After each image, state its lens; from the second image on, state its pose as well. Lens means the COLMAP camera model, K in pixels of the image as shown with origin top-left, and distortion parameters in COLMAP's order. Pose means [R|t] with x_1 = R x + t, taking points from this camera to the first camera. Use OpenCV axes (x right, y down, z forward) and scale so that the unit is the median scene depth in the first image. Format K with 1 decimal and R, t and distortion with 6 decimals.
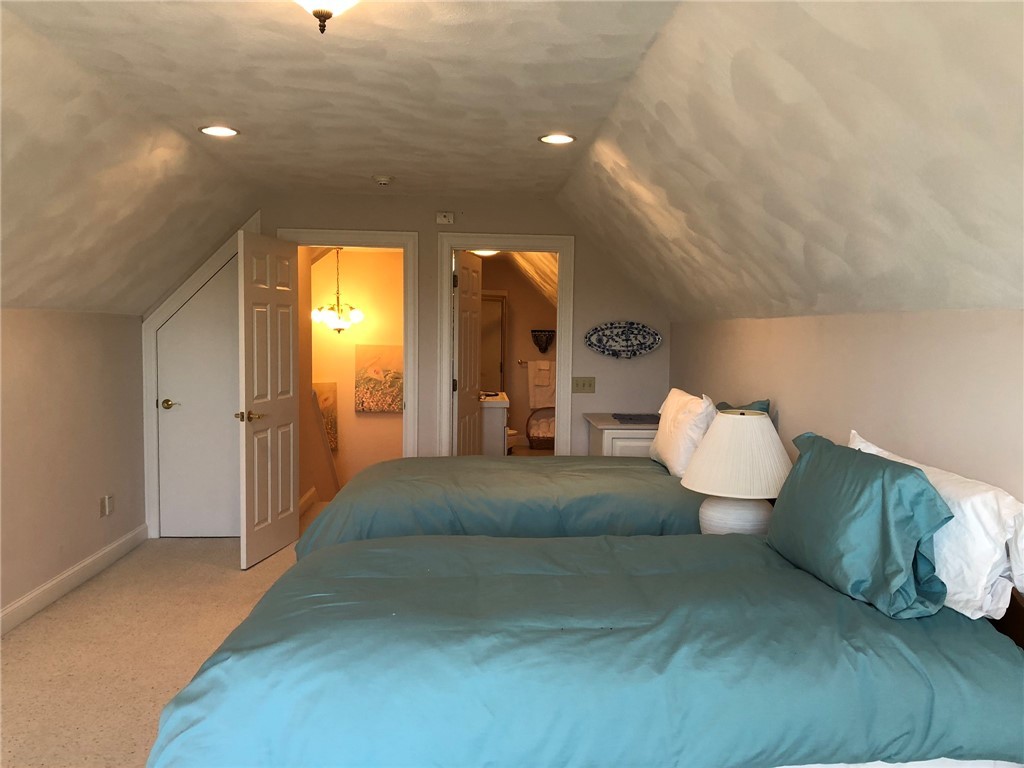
lens RADIAL K [[839.5, 0, 512.3], [0, 839.5, 384.3], [0, 0, 1]] dist [0.036993, -0.039548]
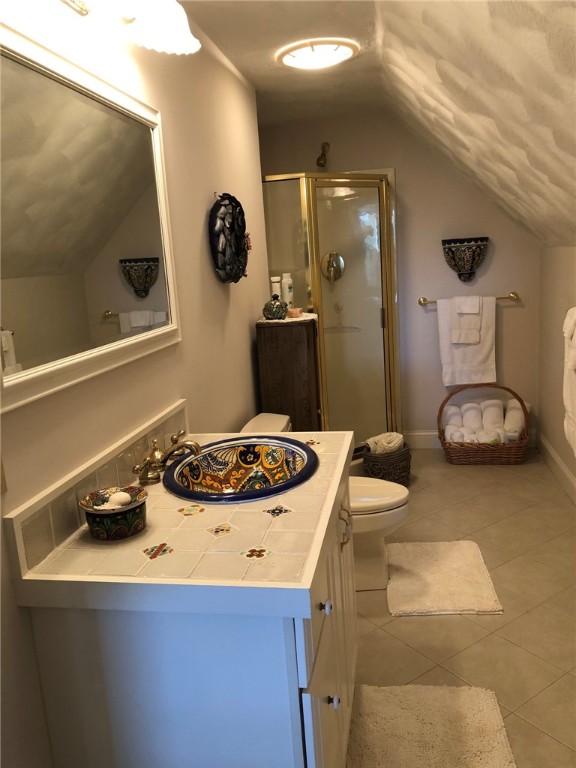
lens RADIAL K [[629.6, 0, 286.9], [0, 629.6, 382.3], [0, 0, 1]] dist [0.036993, -0.039548]
pose [[0.972076, -0.033691, -0.232236, 0.017136], [0.063986, 0.990195, 0.124178, -0.031344], [0.225775, -0.135570, 0.964700, 0.581403]]
